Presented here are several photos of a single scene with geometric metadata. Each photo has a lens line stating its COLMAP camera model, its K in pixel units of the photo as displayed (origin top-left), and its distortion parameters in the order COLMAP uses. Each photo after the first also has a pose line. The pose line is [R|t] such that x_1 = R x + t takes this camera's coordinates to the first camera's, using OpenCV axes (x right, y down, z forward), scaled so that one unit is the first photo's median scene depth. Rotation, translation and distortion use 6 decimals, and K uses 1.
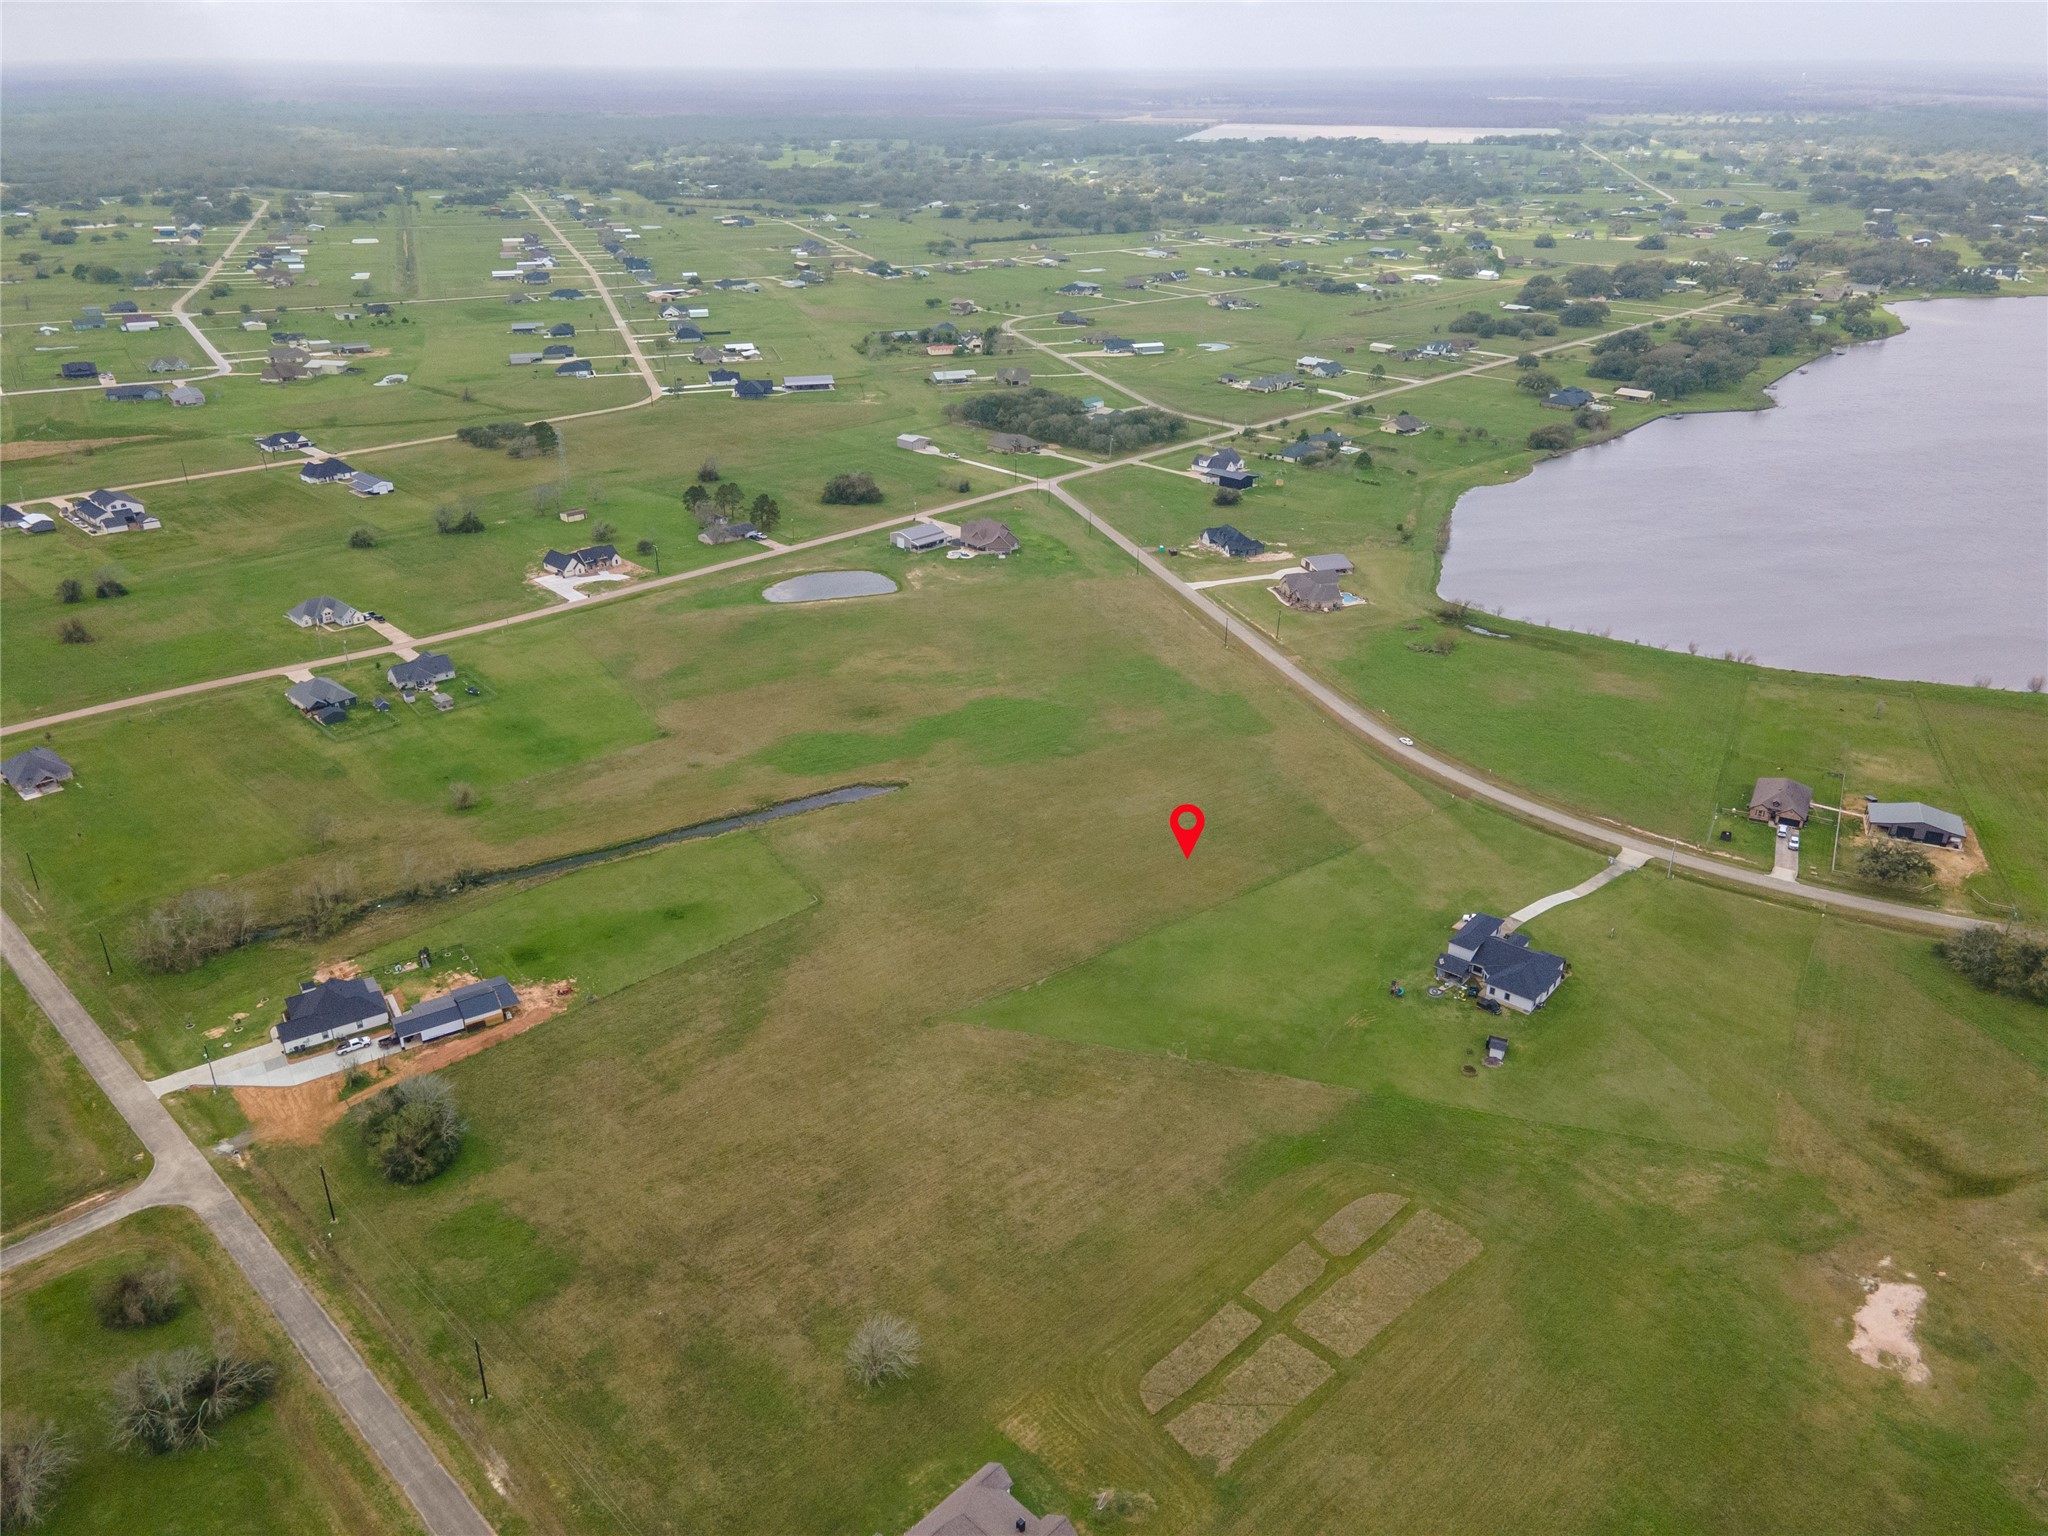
lens RADIAL K [[1495.1, 0, 1014.3], [0, 1495.1, 768.5], [0, 0, 1]] dist [0.025214, 0.041132]
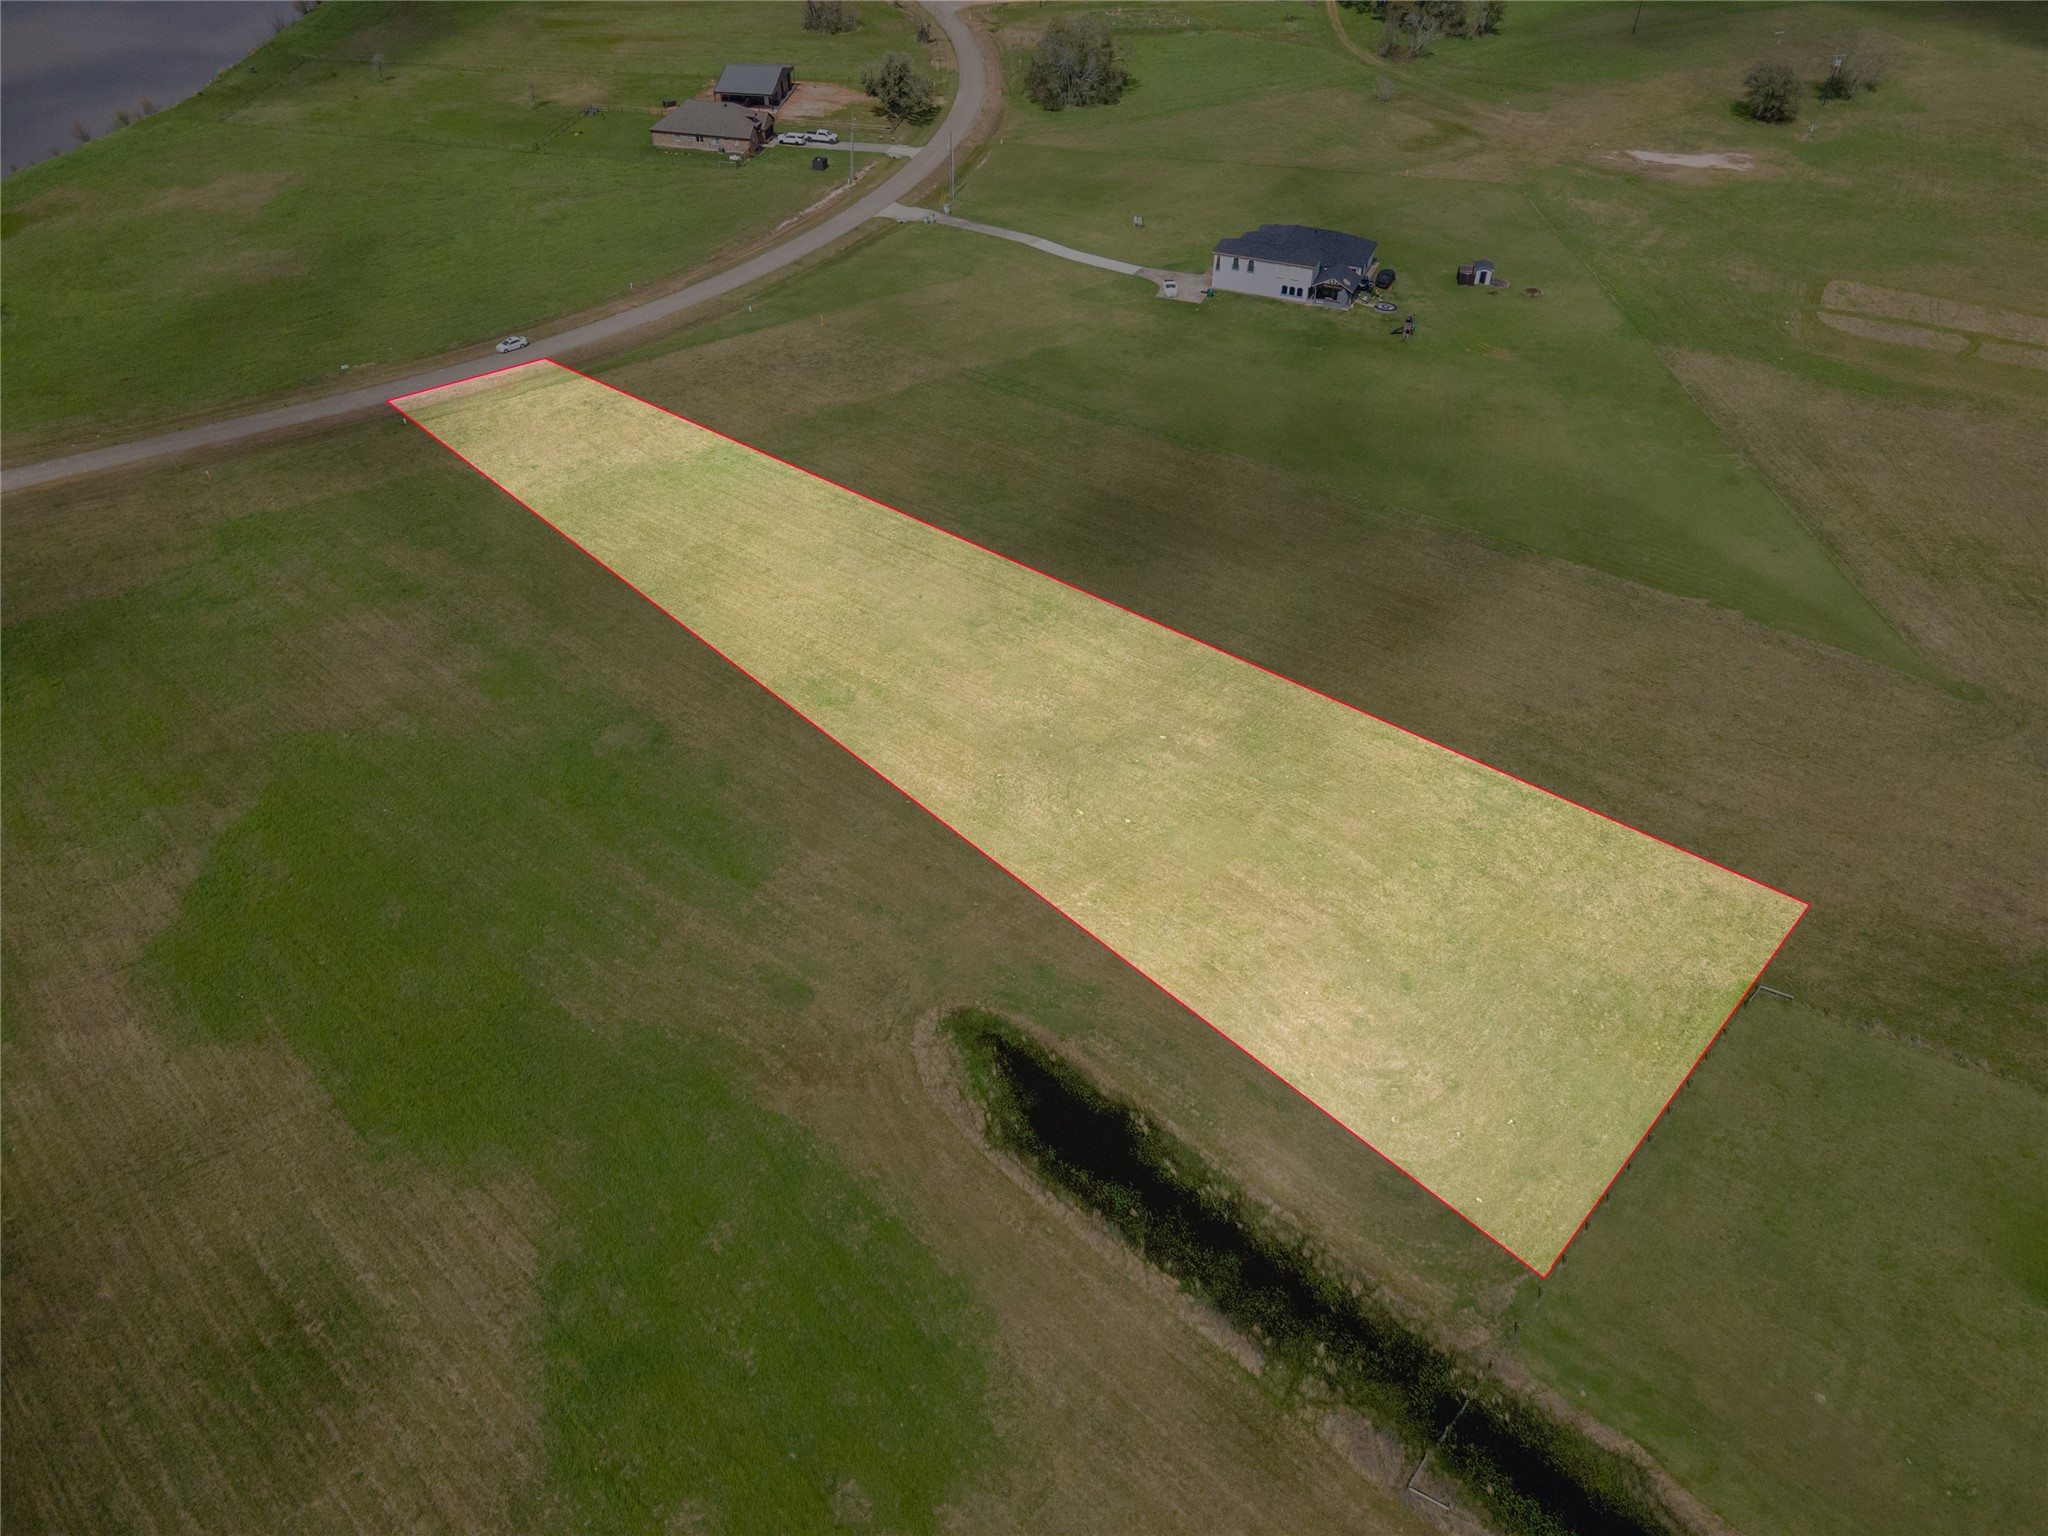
lens RADIAL K [[1495.1, 0, 1019.8], [0, 1495.1, 767.8], [0, 0, 1]] dist [0.025214, 0.041132]
pose [[-0.301796, -0.607189, 0.735011, -0.297682], [0.399610, 0.619399, 0.675763, -0.243233], [-0.865581, 0.497661, 0.055707, 1.066715]]
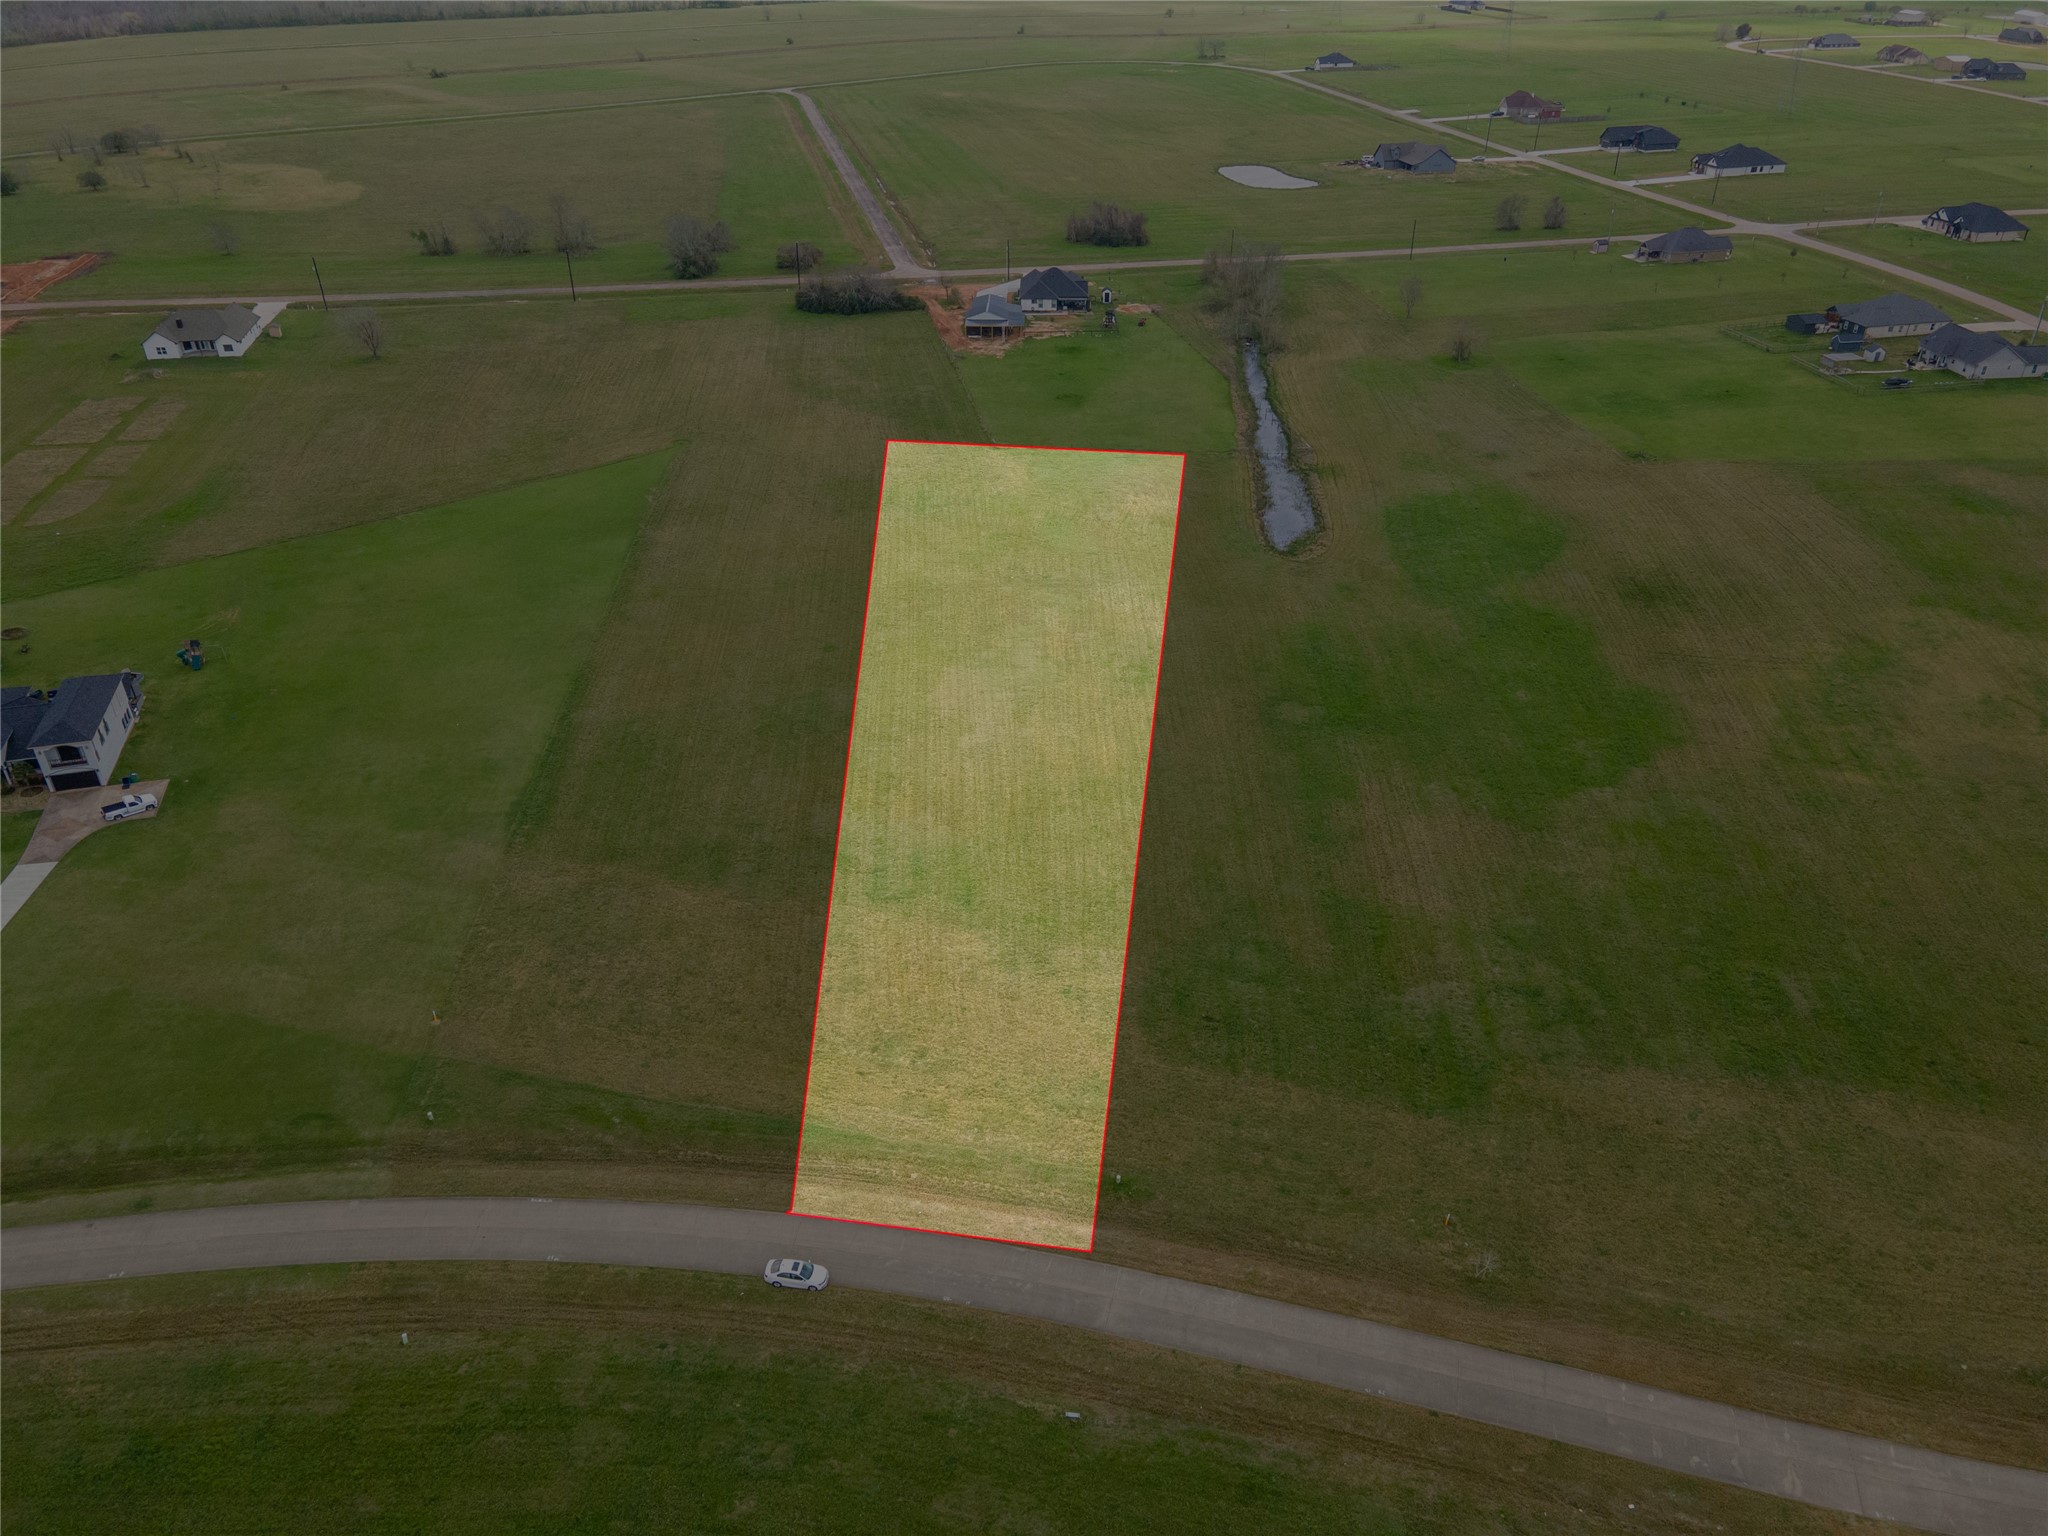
lens RADIAL K [[1495.1, 0, 1020.4], [0, 1495.1, 766.6], [0, 0, 1]] dist [0.025214, 0.041132]
pose [[-0.551368, 0.427204, -0.716582, 0.458722], [-0.356451, 0.655957, 0.665330, -0.302635], [0.754278, 0.622268, -0.209396, 1.226257]]
